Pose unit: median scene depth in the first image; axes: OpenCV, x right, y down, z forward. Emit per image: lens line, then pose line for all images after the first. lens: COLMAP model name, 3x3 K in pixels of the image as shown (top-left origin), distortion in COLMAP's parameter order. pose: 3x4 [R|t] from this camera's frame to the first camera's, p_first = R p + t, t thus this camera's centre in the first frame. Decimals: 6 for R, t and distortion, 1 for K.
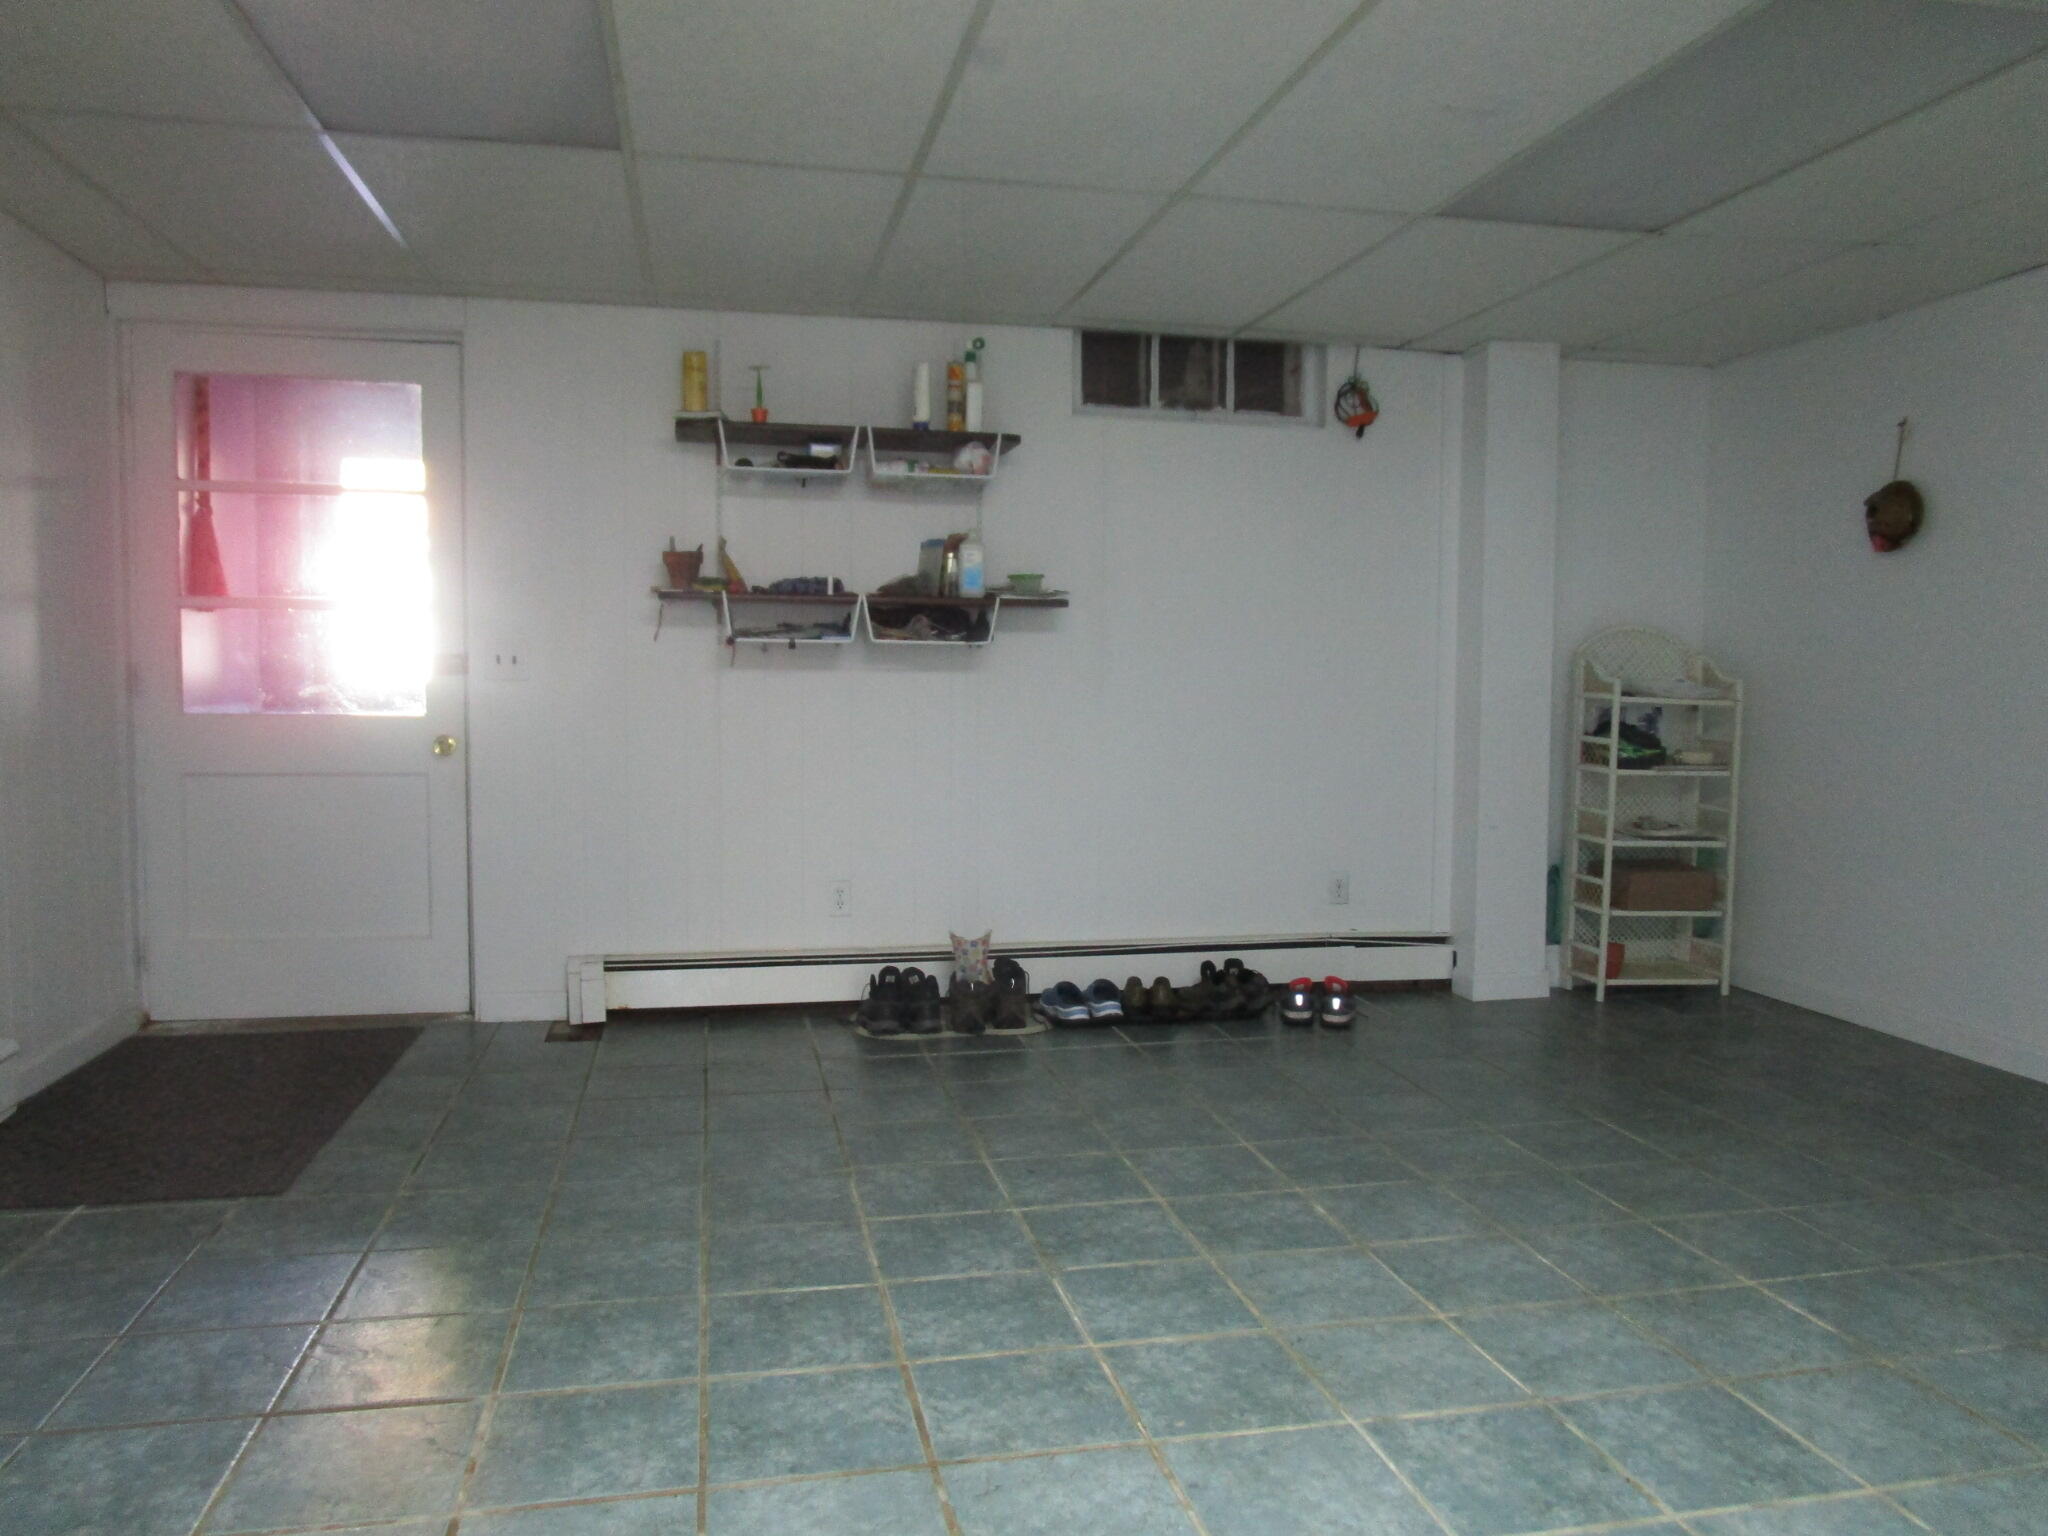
lens RADIAL K [[1456.3, 0, 1024.0], [0, 1456.3, 768.0], [0, 0, 1]] dist [-0.032488, 0.009983]
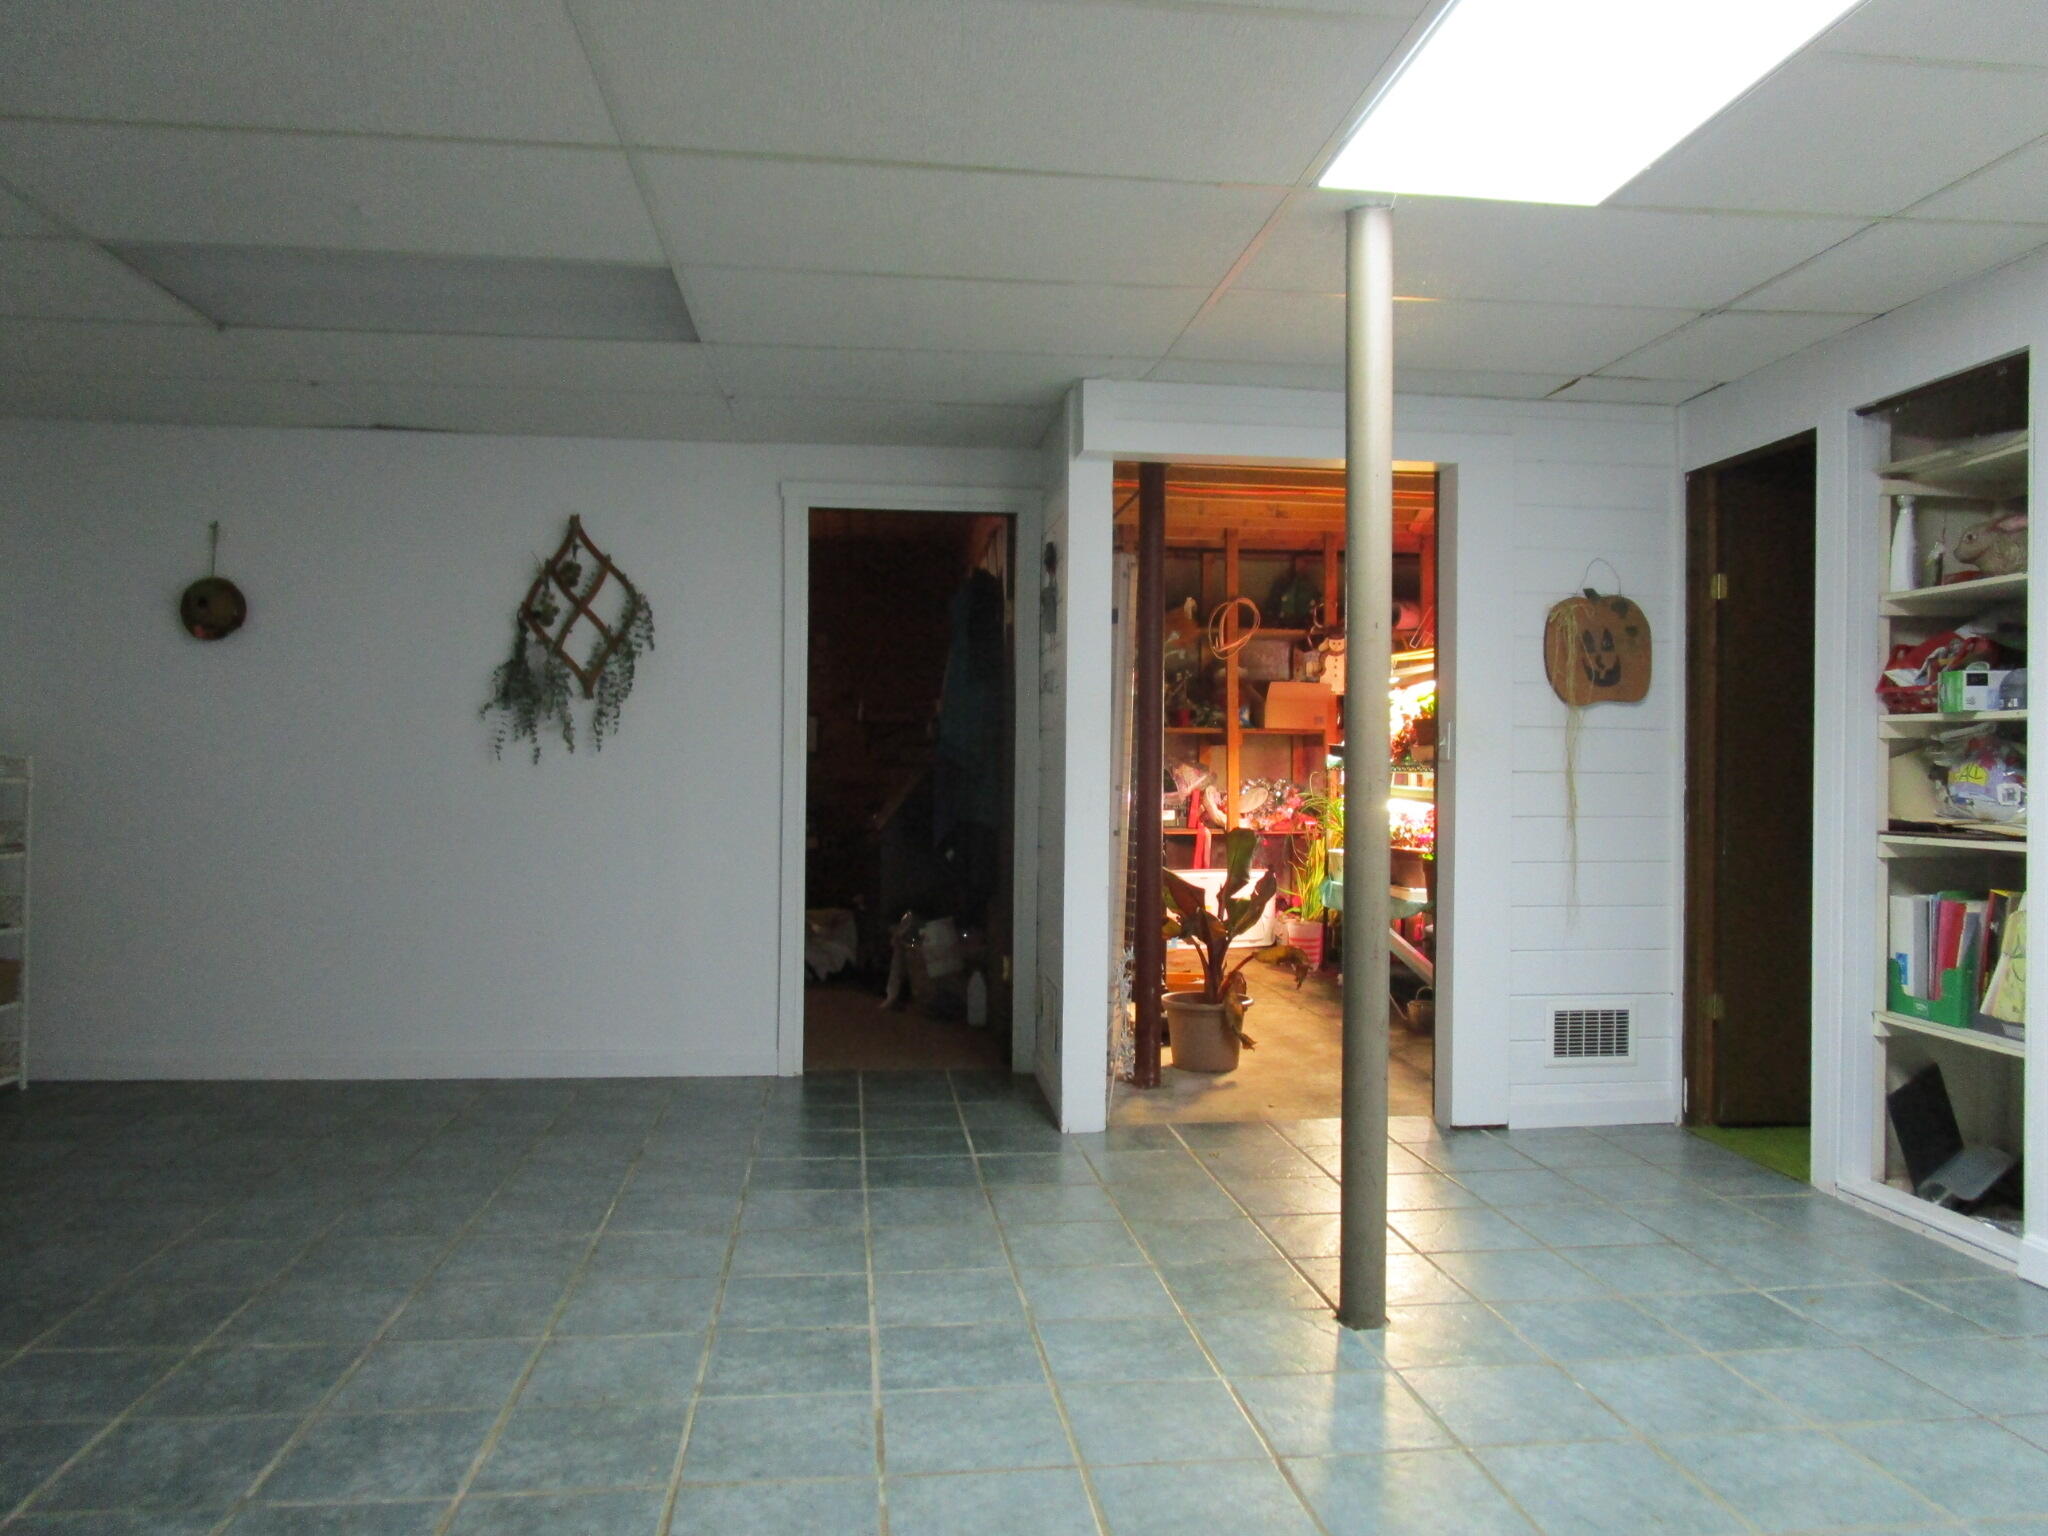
lens RADIAL K [[1456.3, 0, 1024.0], [0, 1456.3, 768.0], [0, 0, 1]] dist [-0.032488, 0.009983]
pose [[0.088698, -0.006397, 0.996038, -0.727654], [0.055290, 0.998469, 0.001489, -0.033862], [-0.994523, 0.054938, 0.088916, 0.486940]]
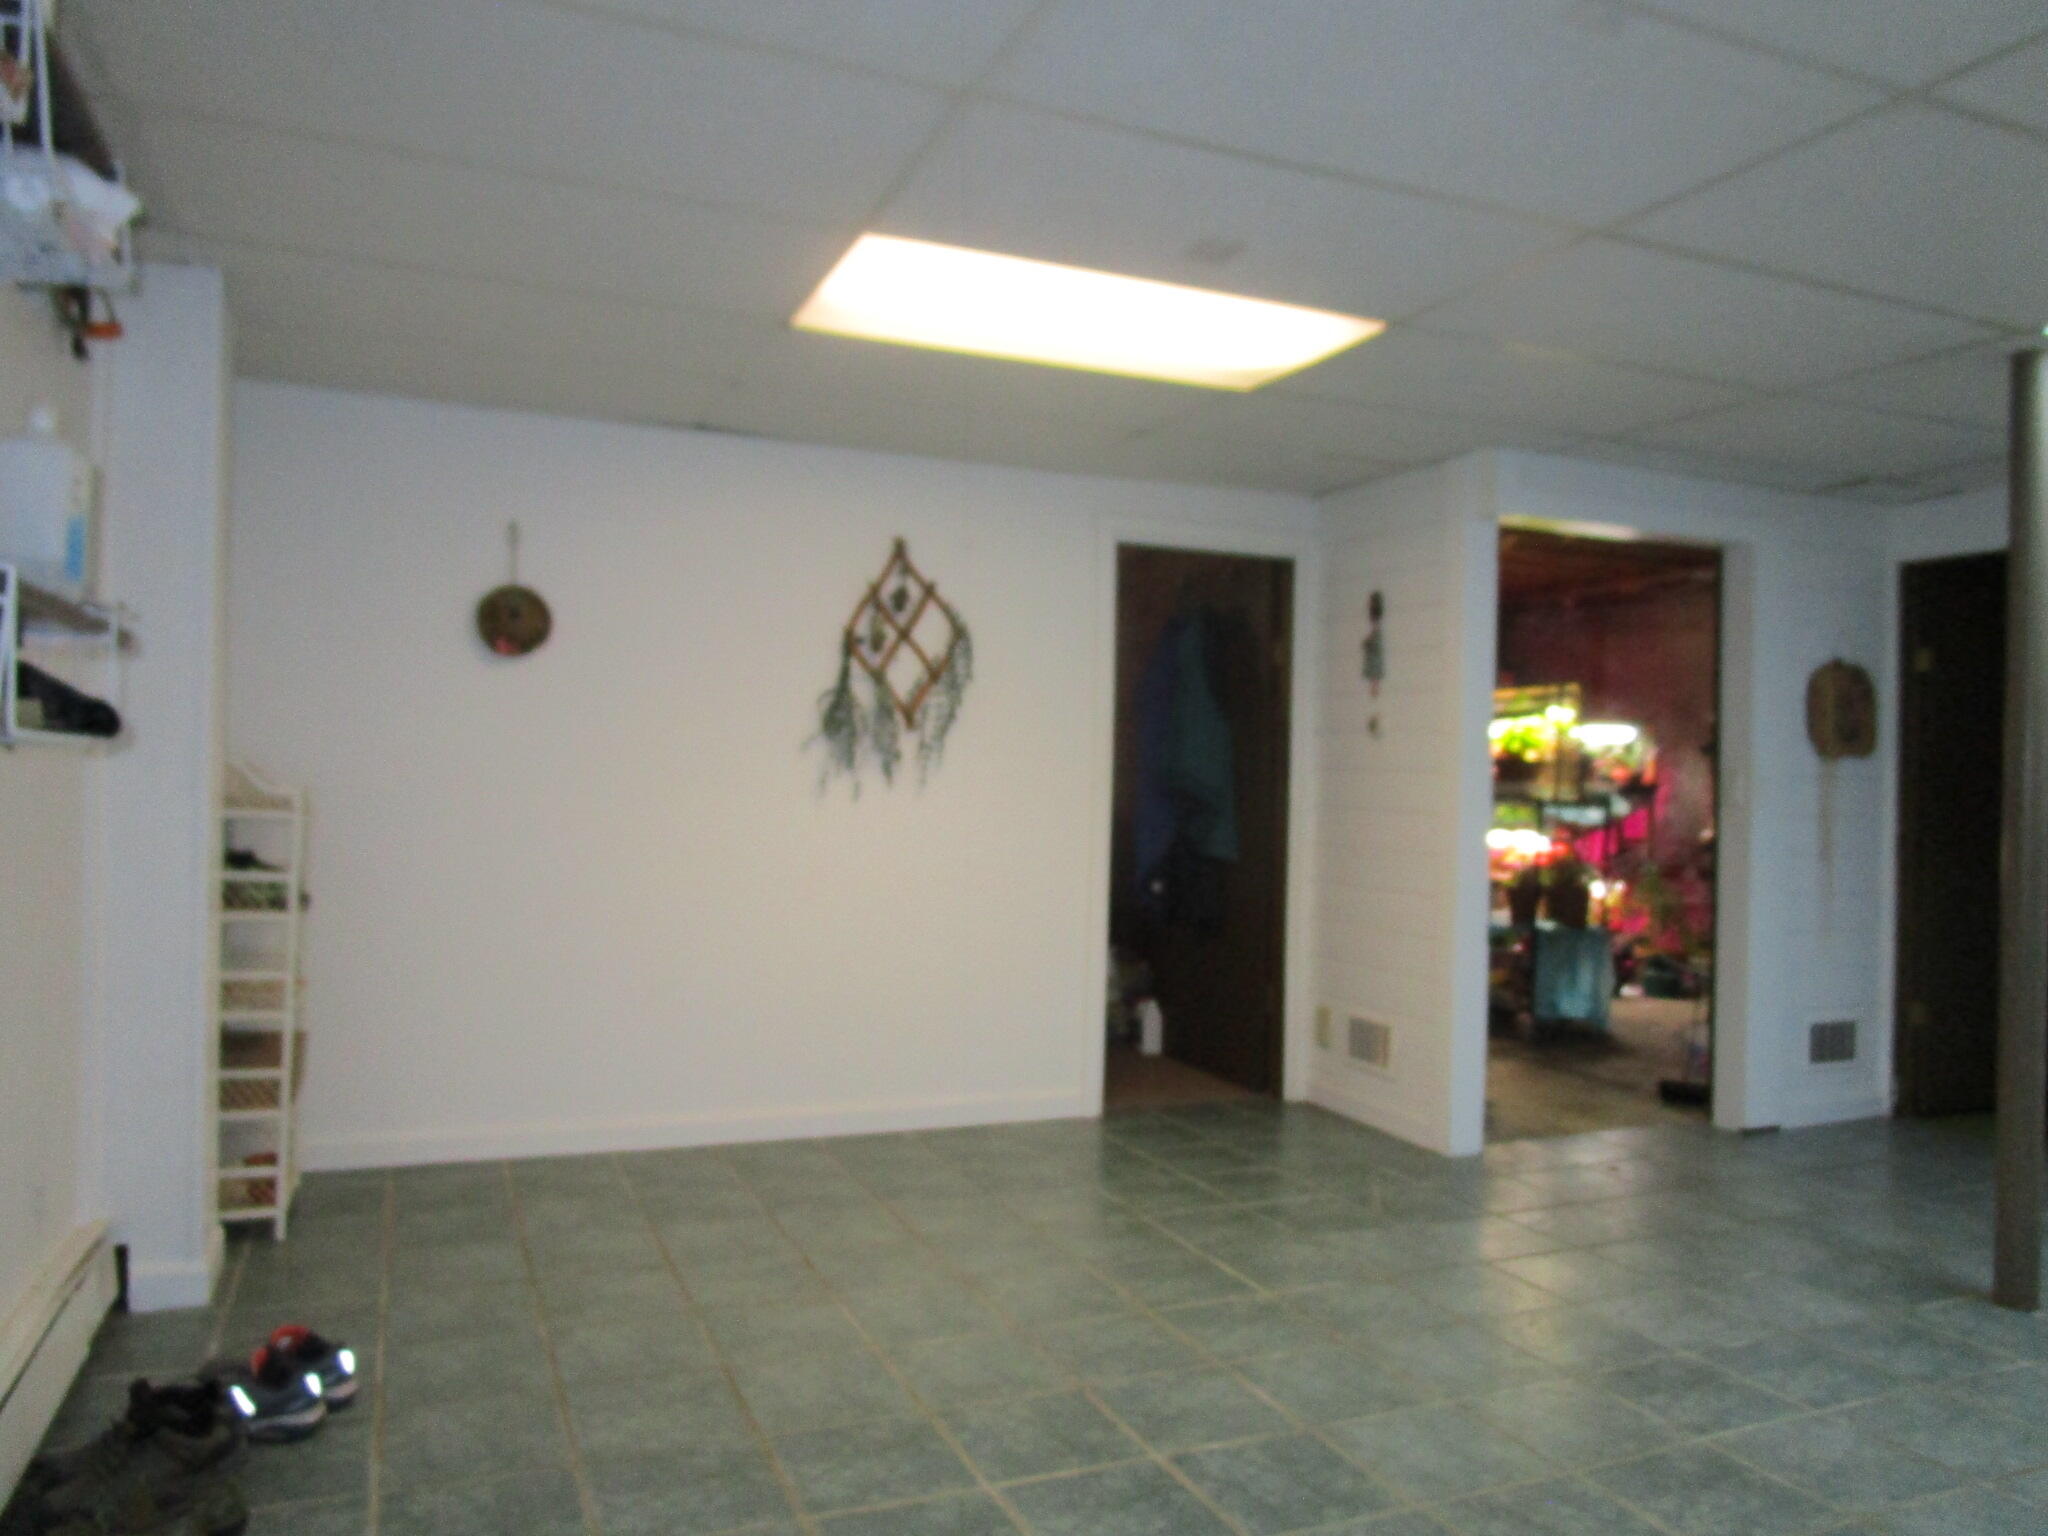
lens RADIAL K [[1456.3, 0, 1024.0], [0, 1456.3, 768.0], [0, 0, 1]] dist [-0.032488, 0.009983]
pose [[-0.191649, -0.002071, 0.981461, -0.686274], [0.041193, 0.999100, 0.010152, -0.120277], [-0.980599, 0.042375, -0.191391, 1.420614]]
